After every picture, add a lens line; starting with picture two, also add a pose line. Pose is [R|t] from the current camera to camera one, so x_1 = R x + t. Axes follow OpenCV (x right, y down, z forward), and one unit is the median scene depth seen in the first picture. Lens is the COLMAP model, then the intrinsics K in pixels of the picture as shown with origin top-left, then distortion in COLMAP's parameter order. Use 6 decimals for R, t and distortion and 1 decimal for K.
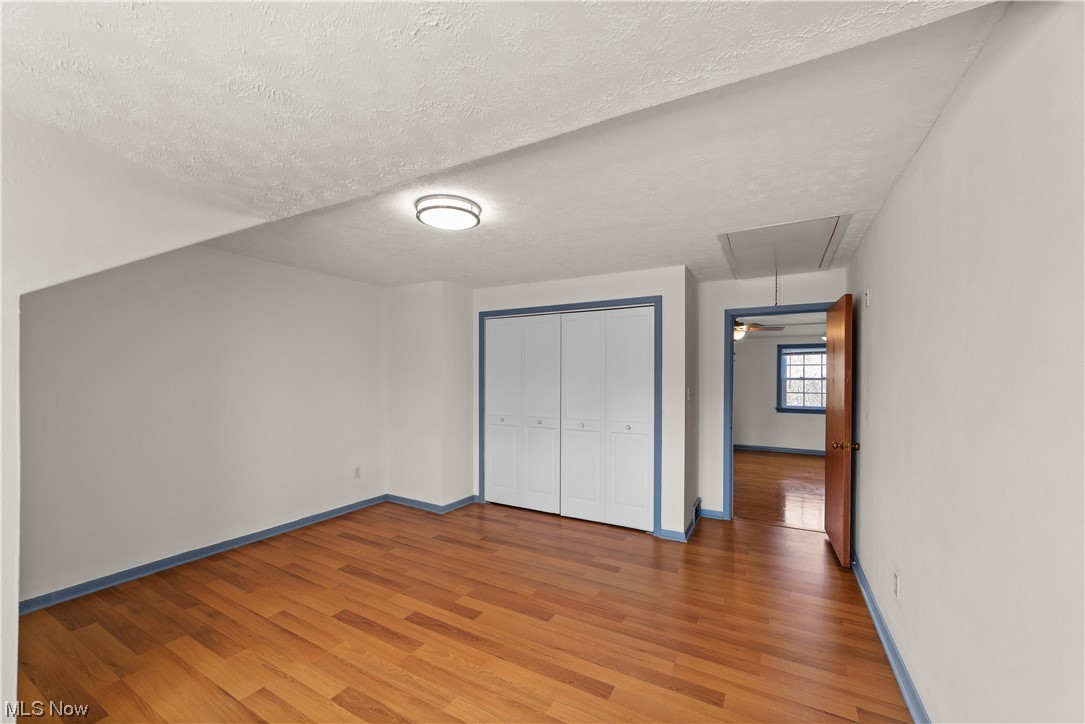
lens RADIAL K [[424.9, 0, 545.6], [0, 424.9, 383.0], [0, 0, 1]] dist [-0.000480, 0.000056]
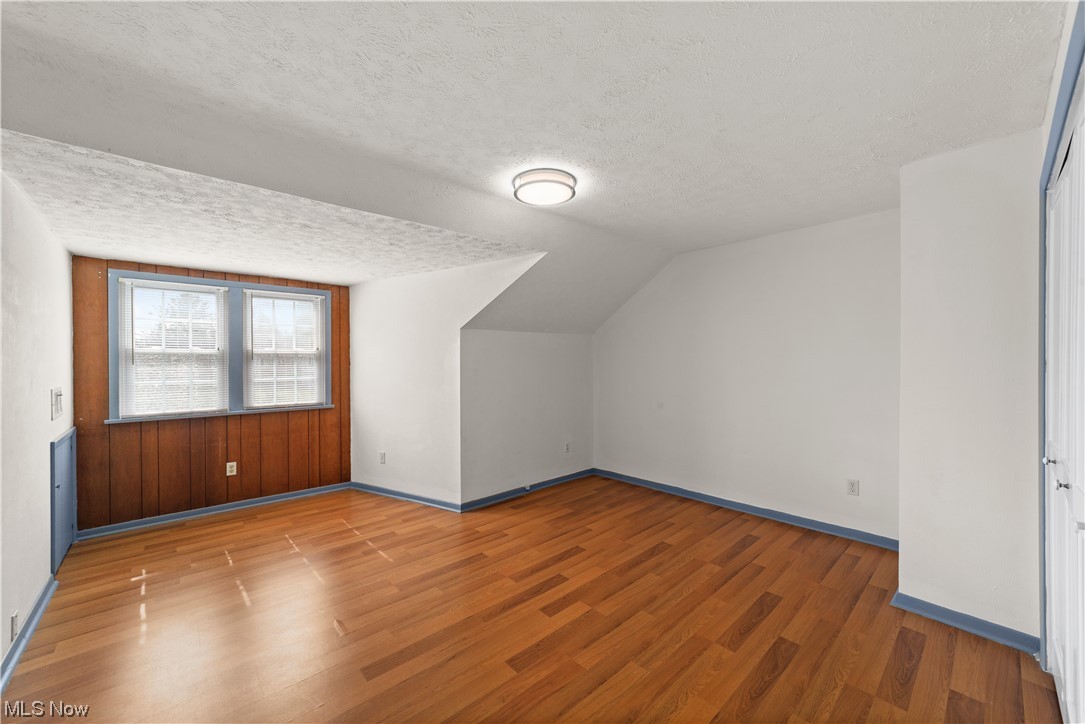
lens RADIAL K [[413.1, 0, 548.4], [0, 413.1, 360.6], [0, 0, 1]] dist [-0.009098, 0.000151]
pose [[-0.313402, -0.001580, -0.949619, 0.672584], [-0.006443, 0.999979, 0.000463, -0.015190], [0.949599, 0.006264, -0.313405, 1.220829]]
